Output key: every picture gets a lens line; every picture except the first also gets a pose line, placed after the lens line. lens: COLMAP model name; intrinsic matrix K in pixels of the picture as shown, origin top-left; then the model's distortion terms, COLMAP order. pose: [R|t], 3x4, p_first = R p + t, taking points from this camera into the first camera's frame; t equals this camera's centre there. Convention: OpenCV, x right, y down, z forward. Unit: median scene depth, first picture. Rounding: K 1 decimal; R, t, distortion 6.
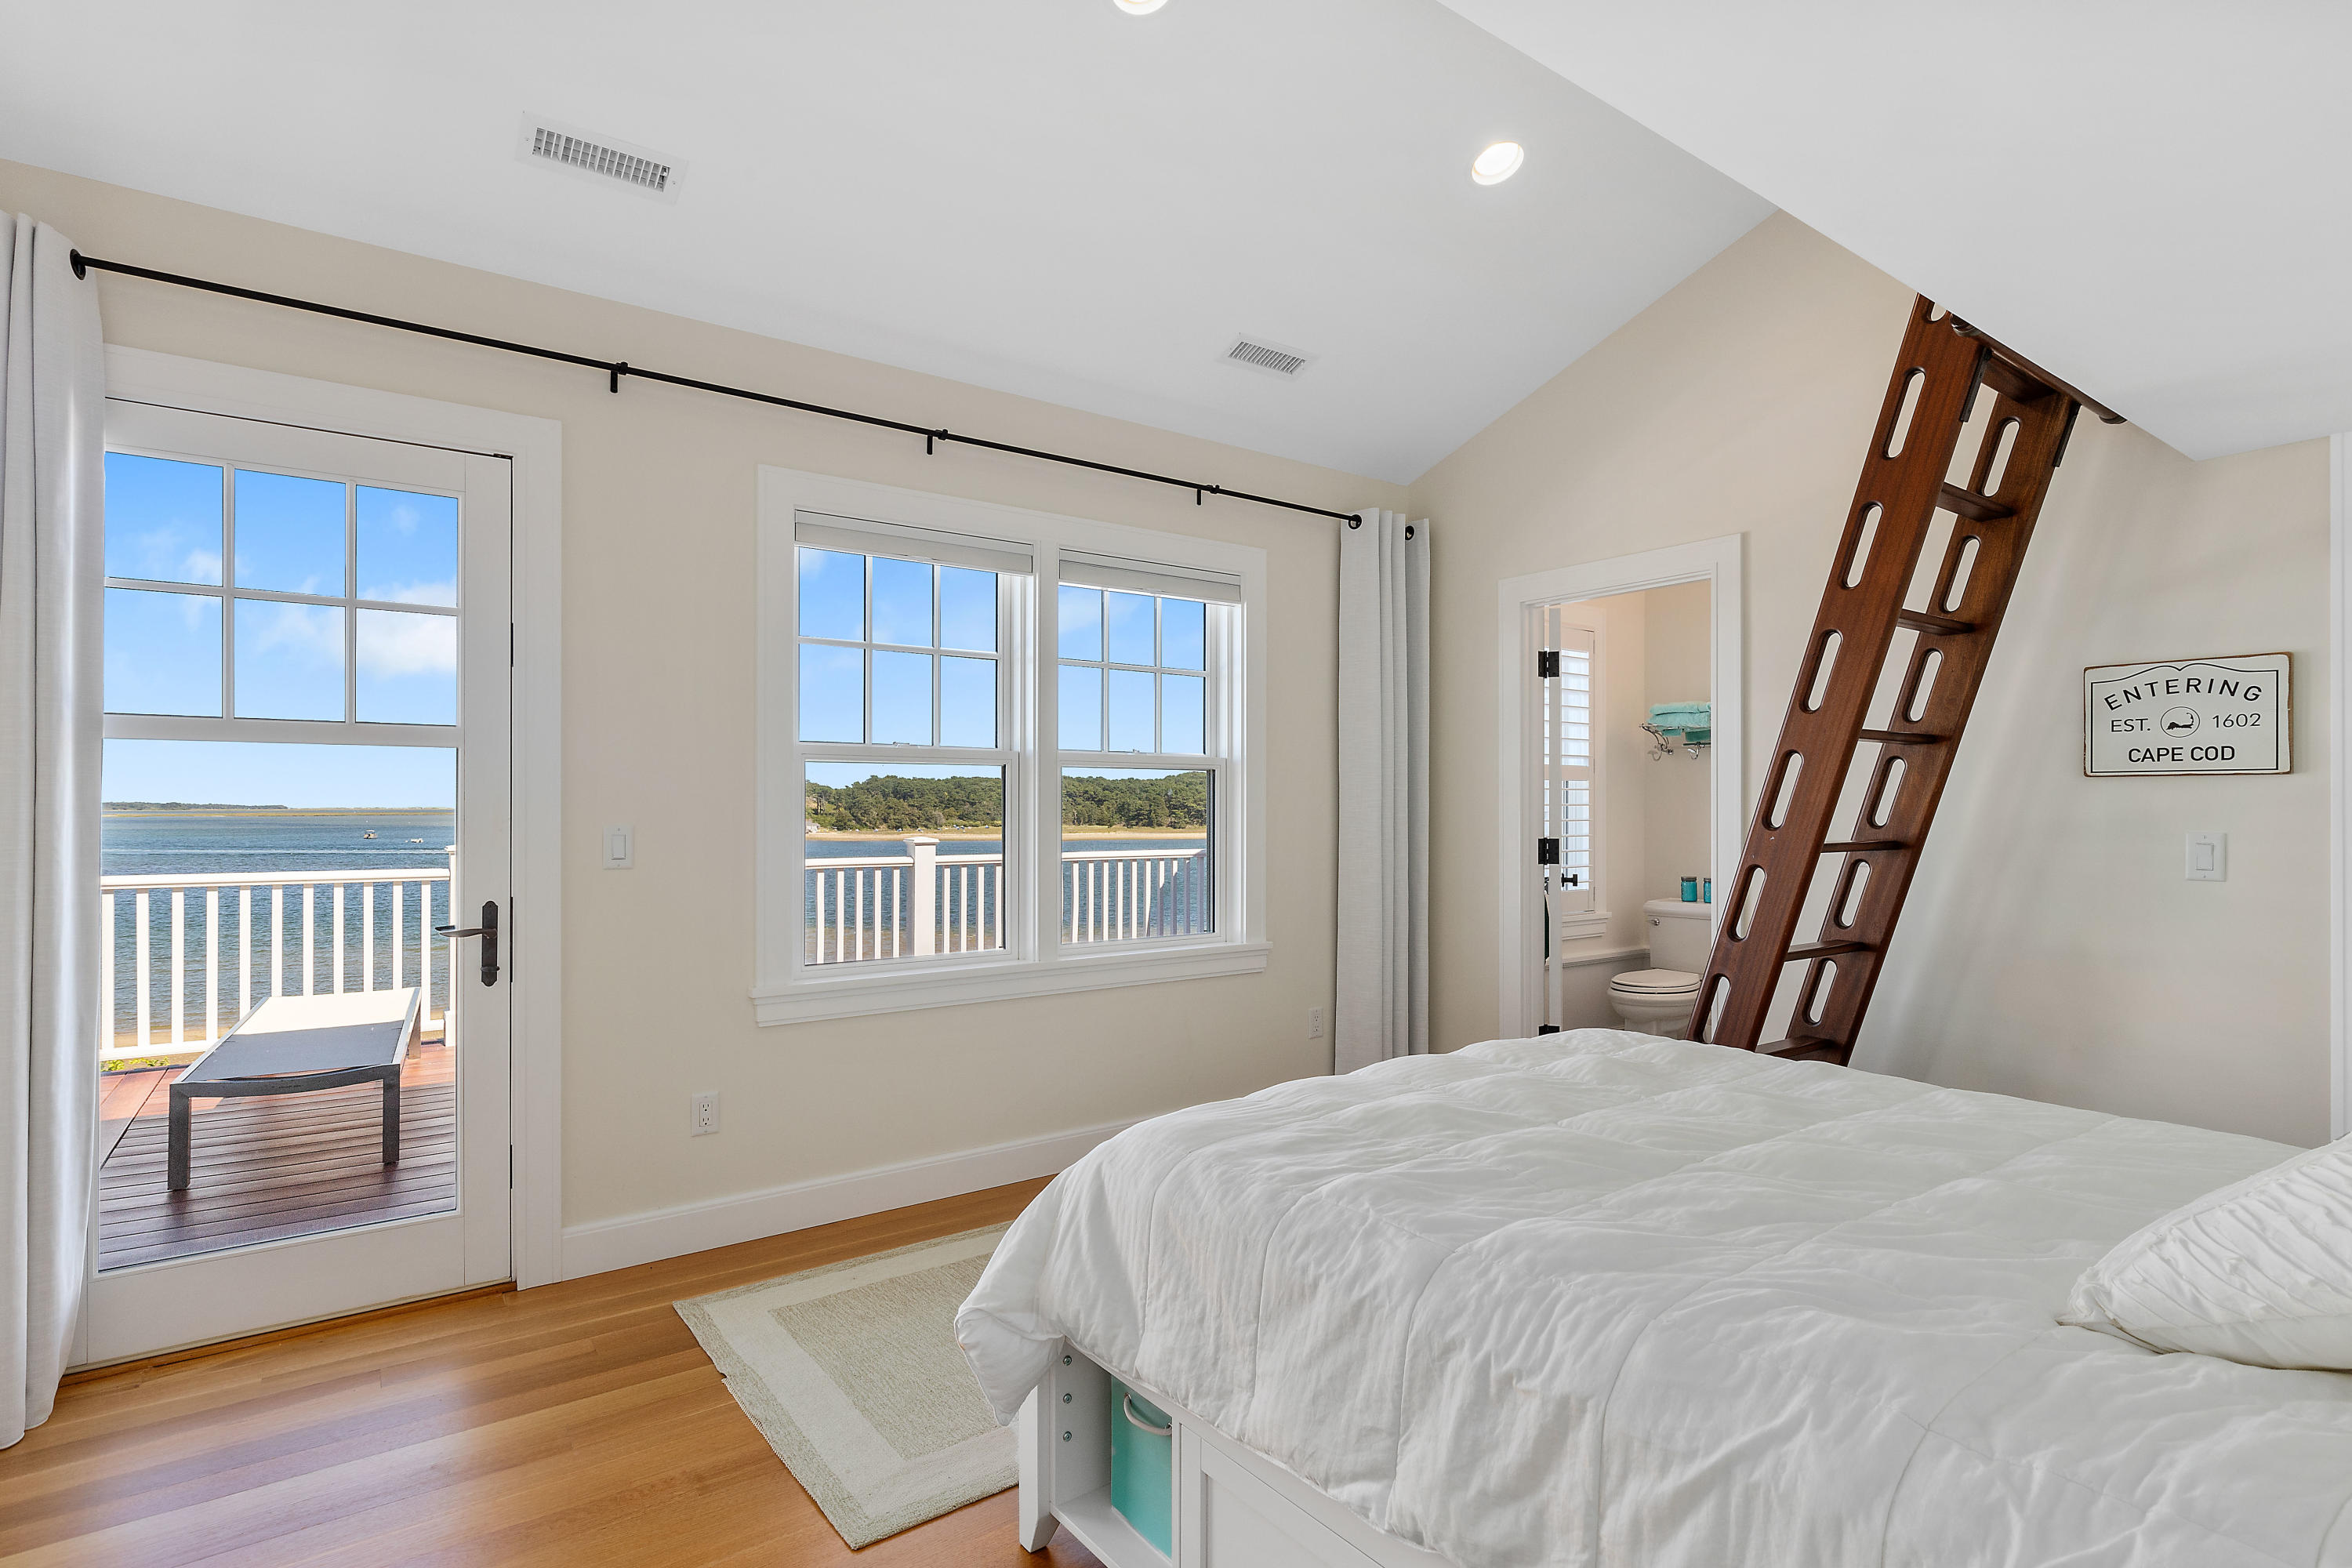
lens RADIAL K [[1175.4, 0, 1176.0], [0, 1175.4, 784.0], [0, 0, 1]] dist [0.000116, -0.000035]
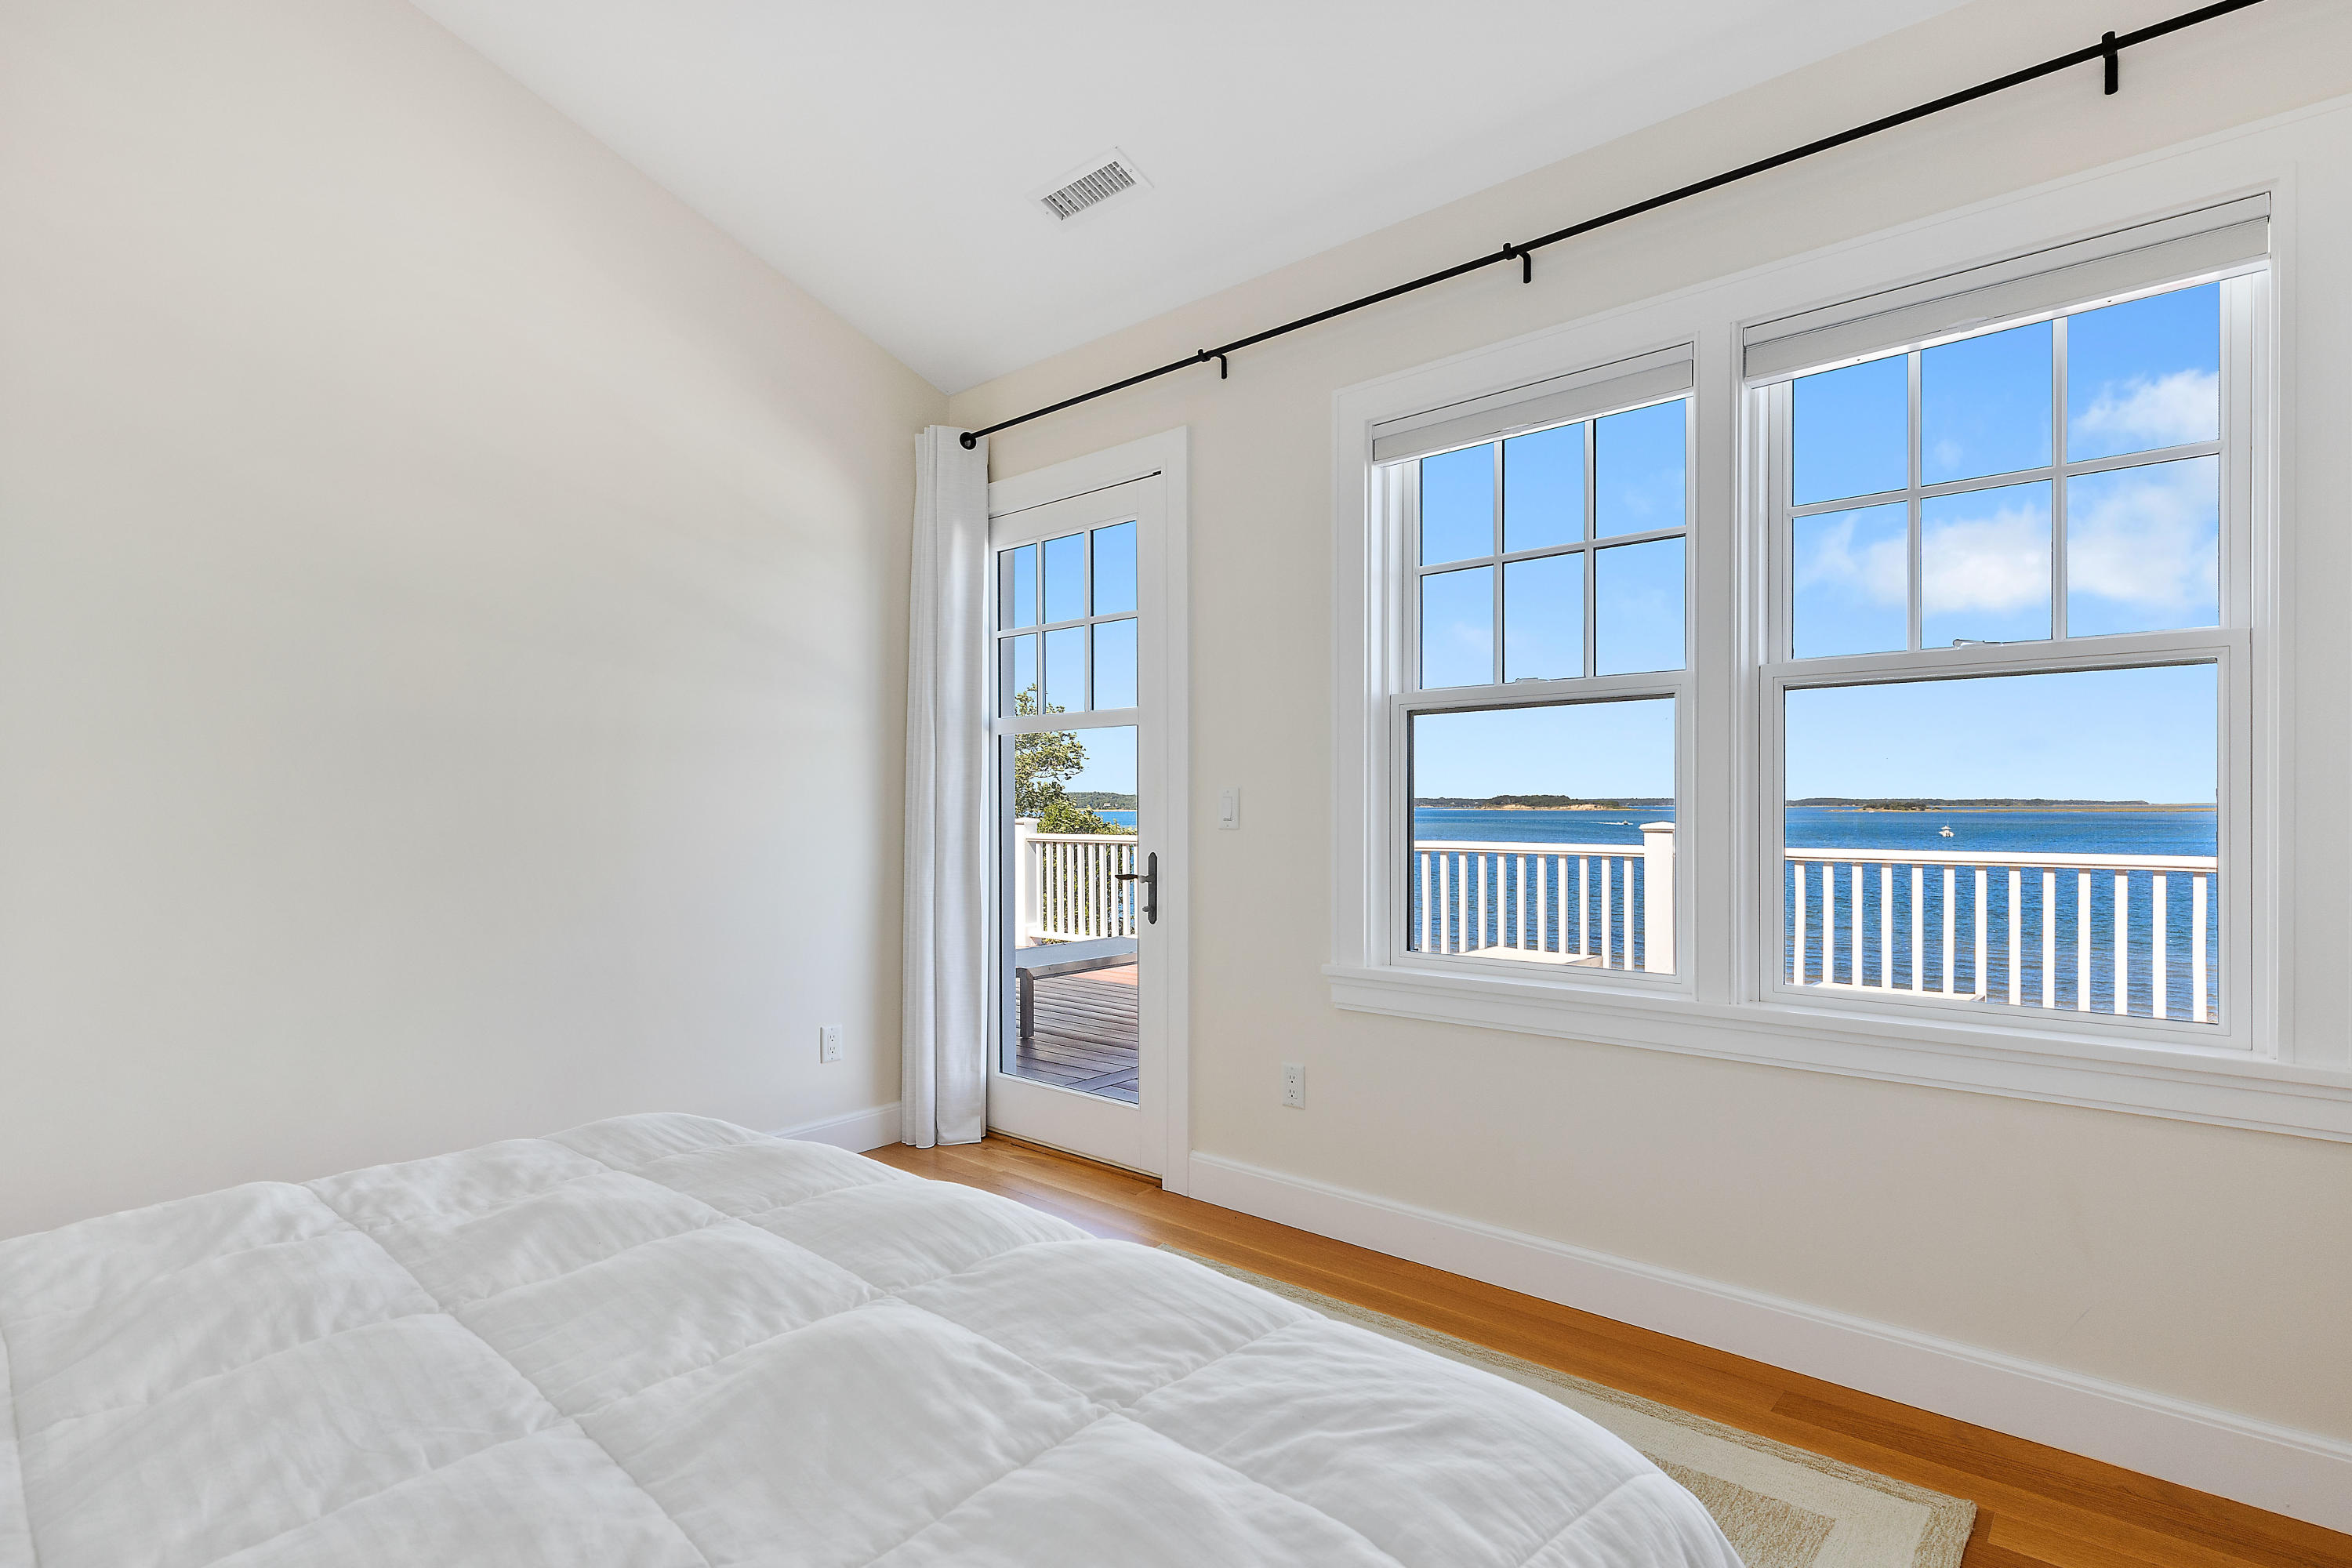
lens RADIAL K [[1147.0, 0, 1176.1], [0, 1147.0, 799.6], [0, 0, 1]] dist [-0.000705, 0.000052]
pose [[0.214875, -0.005021, -0.976629, 0.503686], [0.020986, 0.999780, -0.000523, 0.043478], [0.976416, -0.020383, 0.214933, 0.709049]]
